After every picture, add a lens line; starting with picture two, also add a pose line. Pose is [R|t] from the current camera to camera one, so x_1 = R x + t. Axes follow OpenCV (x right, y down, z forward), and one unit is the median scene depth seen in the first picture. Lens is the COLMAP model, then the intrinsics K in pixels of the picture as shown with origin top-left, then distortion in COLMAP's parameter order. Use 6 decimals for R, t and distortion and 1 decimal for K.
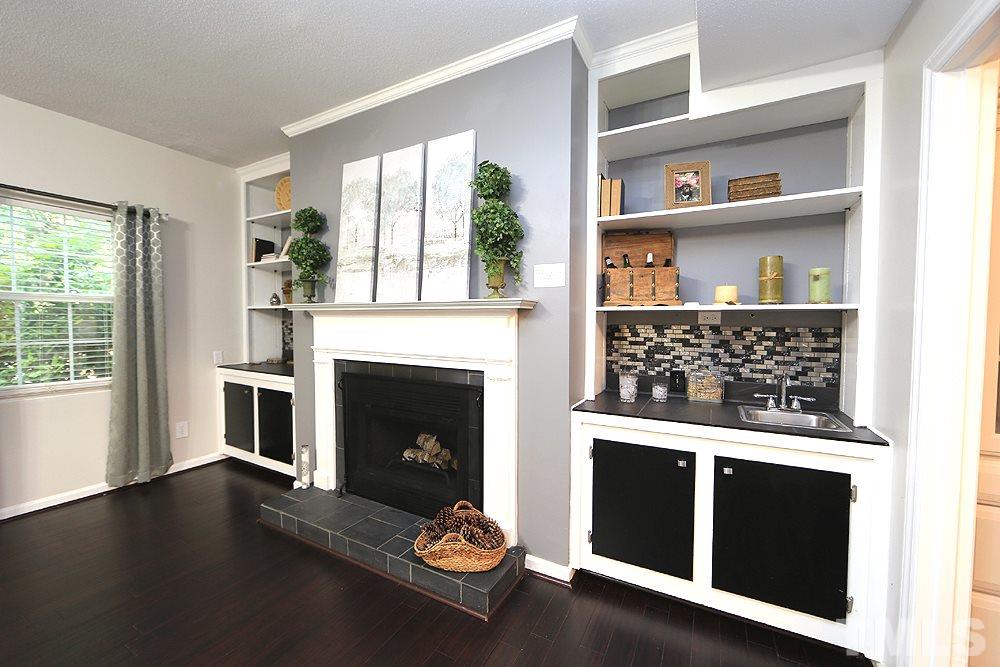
lens RADIAL K [[398.5, 0, 501.7], [0, 398.5, 333.2], [0, 0, 1]] dist [-0.001290, -0.000188]
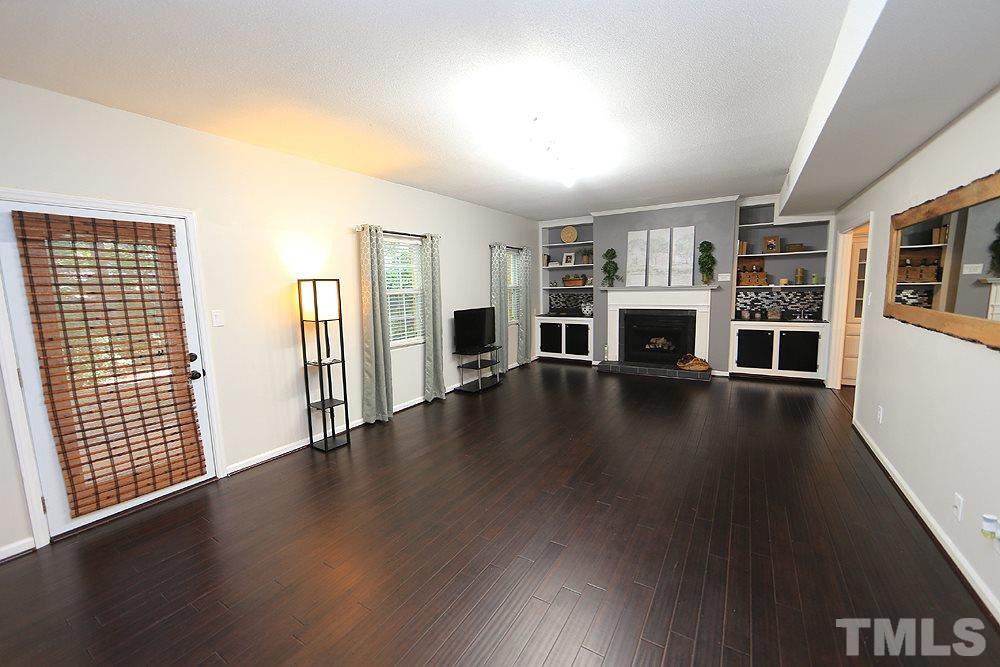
lens RADIAL K [[398.5, 0, 501.7], [0, 398.5, 333.2], [0, 0, 1]] dist [-0.001290, -0.000188]
pose [[0.998041, -0.022229, -0.058480, -1.274880], [0.027067, 0.996159, 0.083277, -0.013656], [0.056404, -0.084697, 0.994809, -1.958543]]
